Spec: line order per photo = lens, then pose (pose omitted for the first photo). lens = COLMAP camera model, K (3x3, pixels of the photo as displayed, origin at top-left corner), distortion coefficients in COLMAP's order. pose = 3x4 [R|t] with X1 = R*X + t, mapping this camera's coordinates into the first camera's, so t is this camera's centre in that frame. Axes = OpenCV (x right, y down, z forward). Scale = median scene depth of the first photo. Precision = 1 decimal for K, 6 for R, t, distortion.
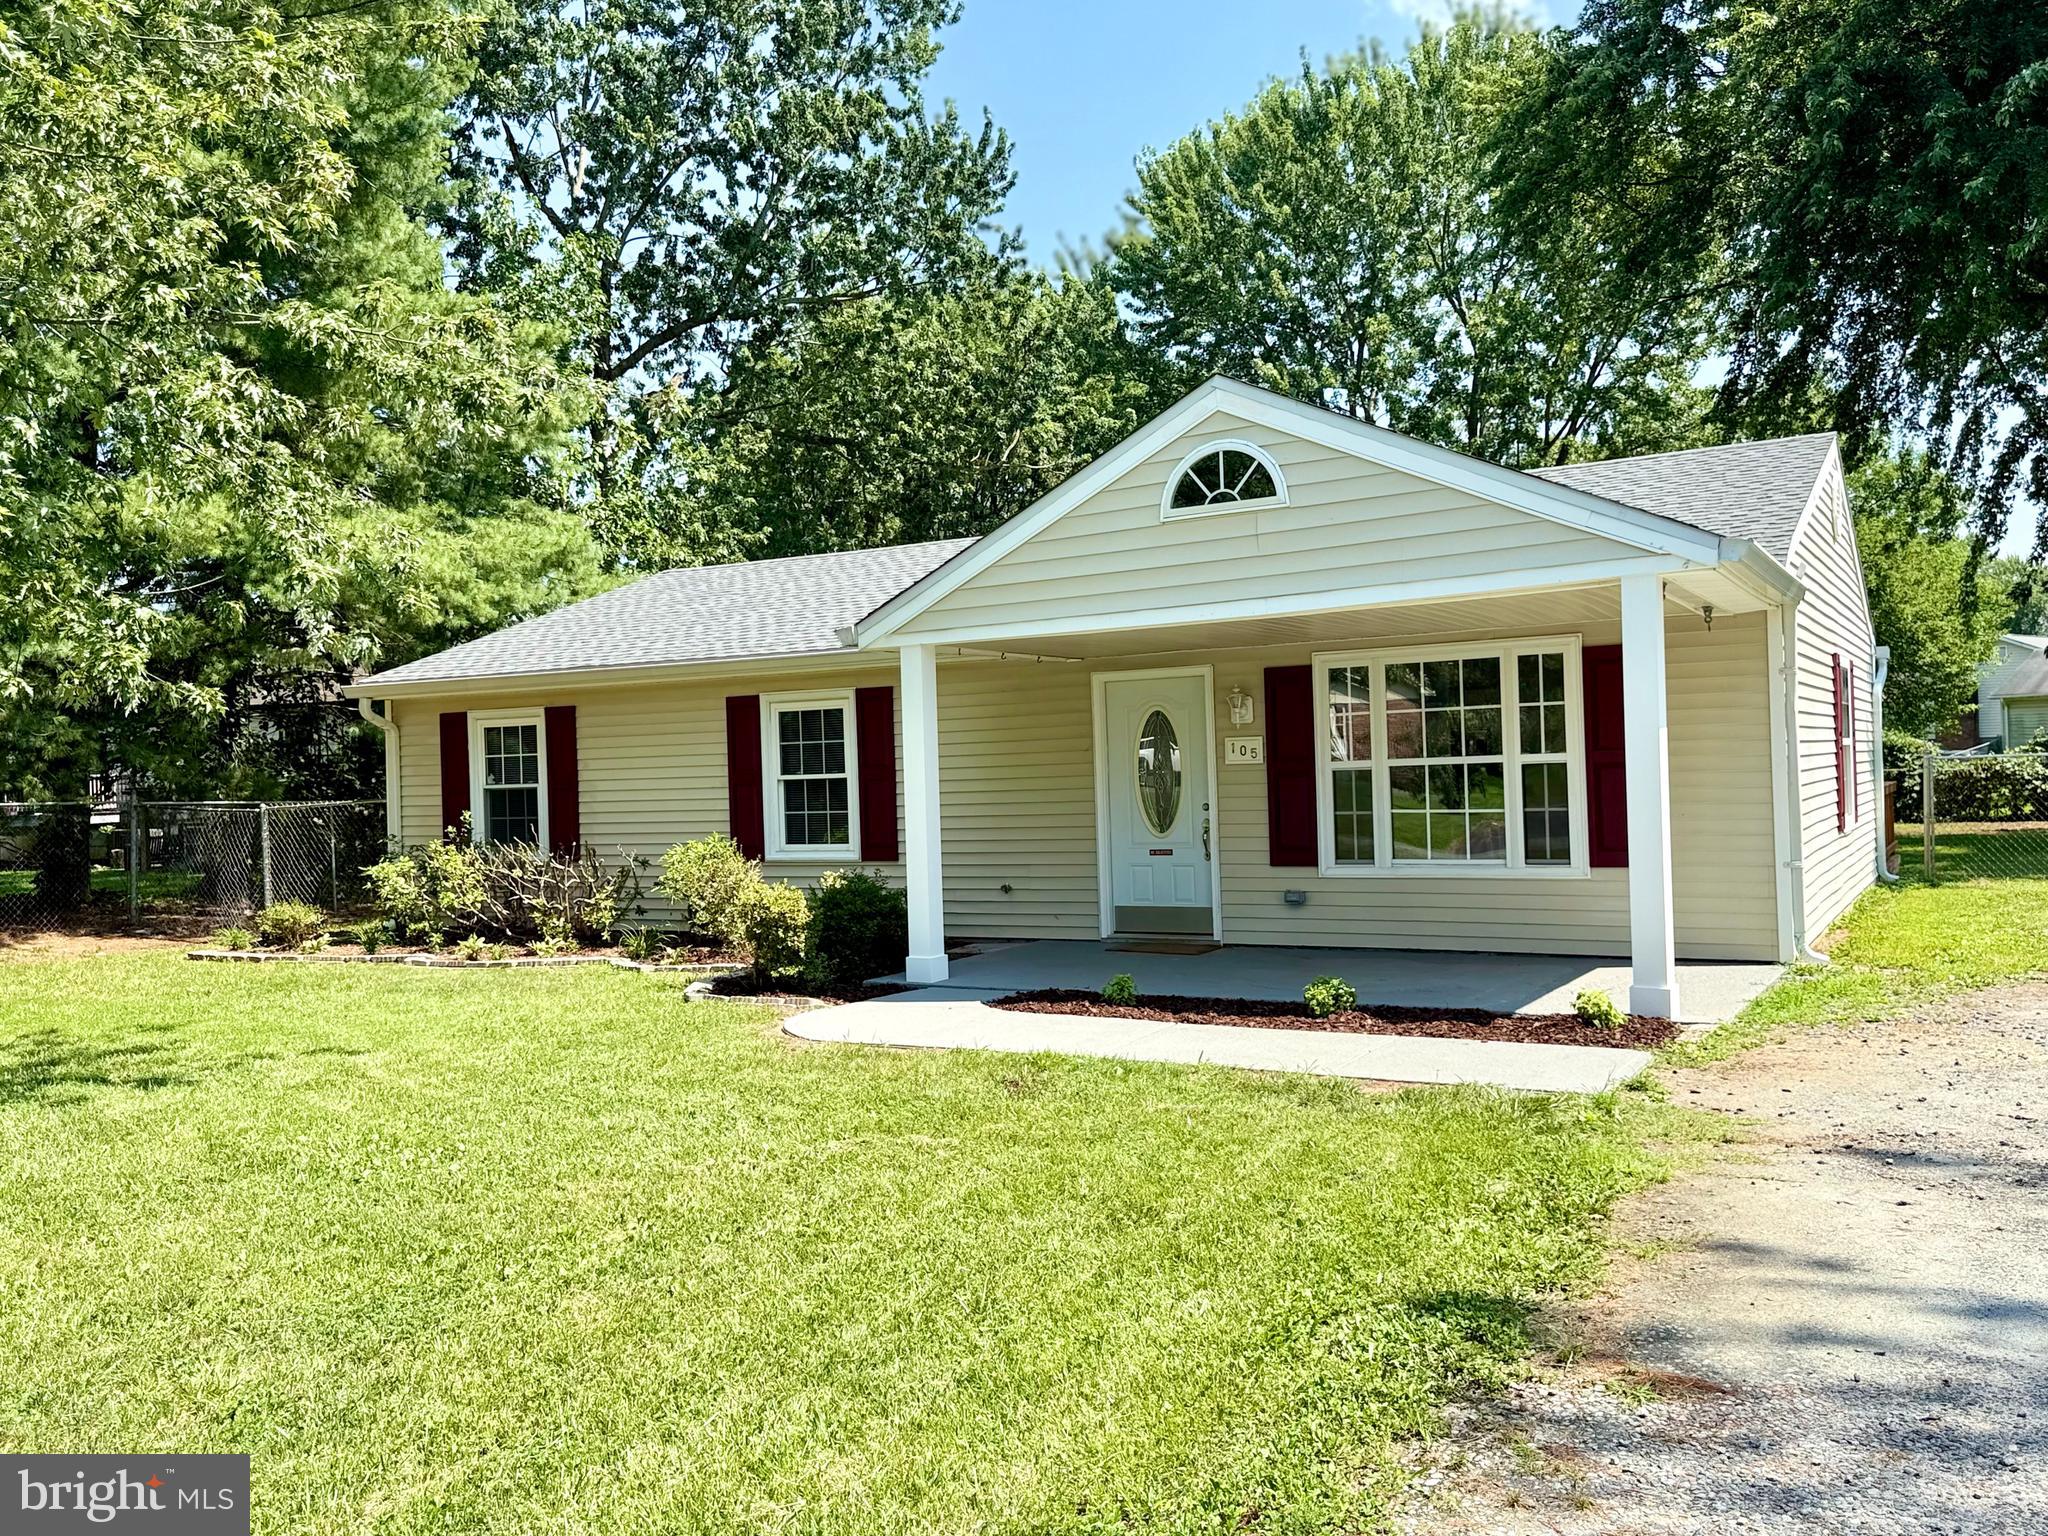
lens RADIAL K [[1607.7, 0, 1024.0], [0, 1607.7, 768.0], [0, 0, 1]] dist [0.033140, -0.006170]
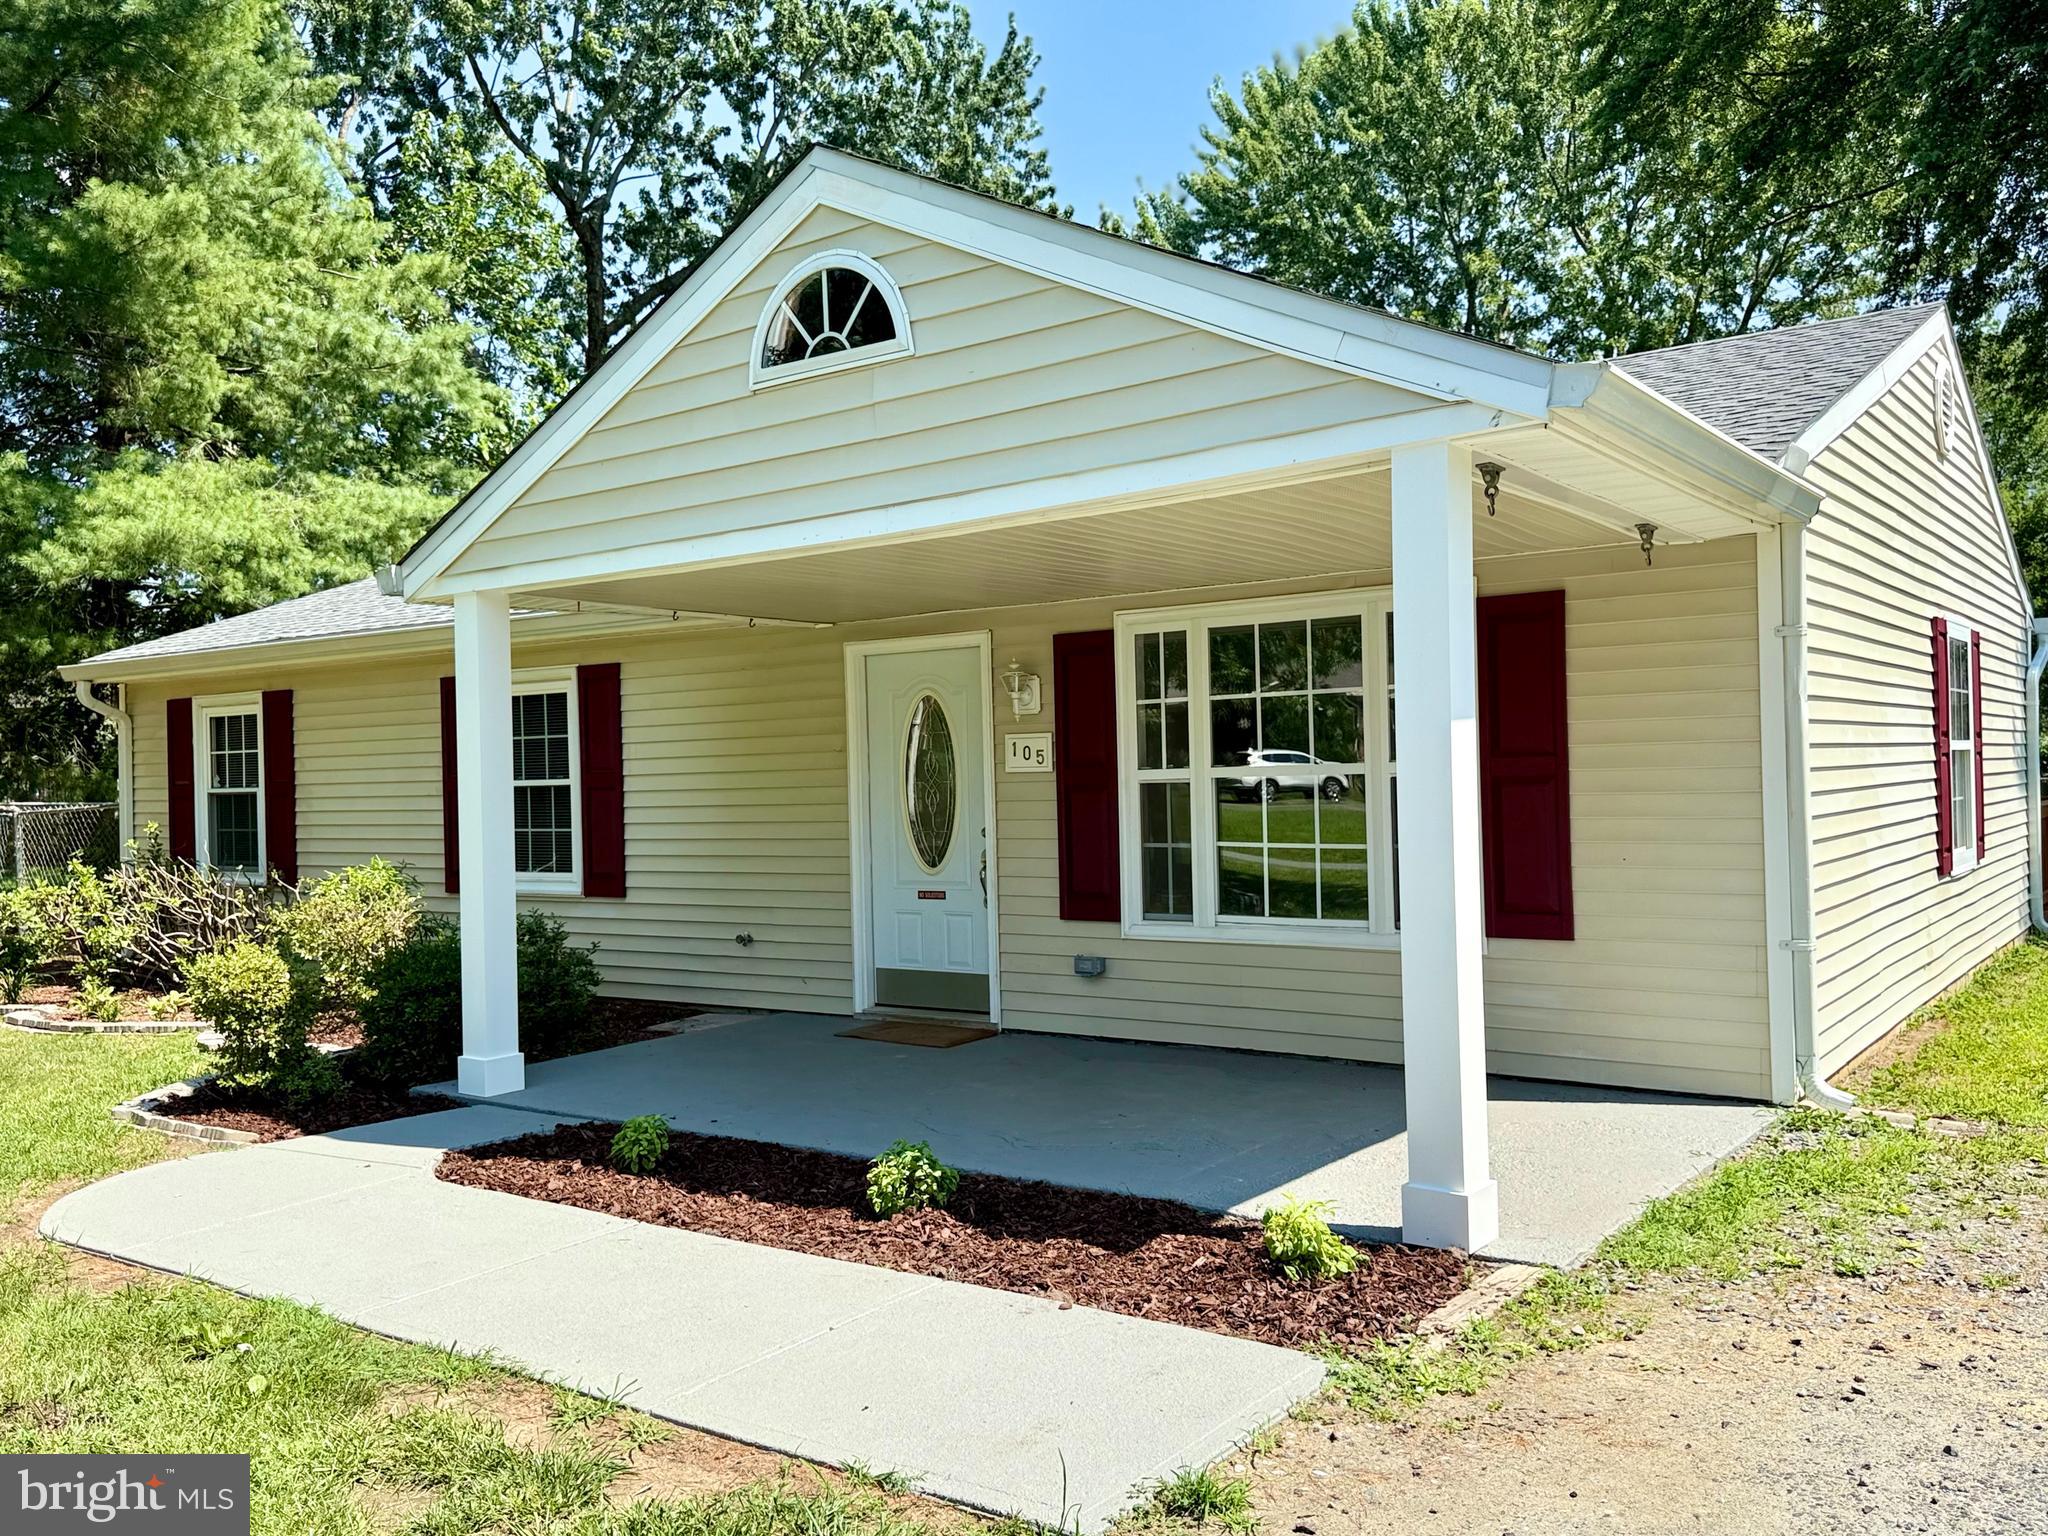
lens RADIAL K [[1666.2, 0, 1024.0], [0, 1666.2, 768.0], [0, 0, 1]] dist [0.045473, 0.001115]
pose [[0.996519, 0.007384, -0.083038, 0.151269], [-0.007316, 0.999973, 0.001126, -0.003874], [0.083044, -0.000514, 0.996546, 0.217143]]
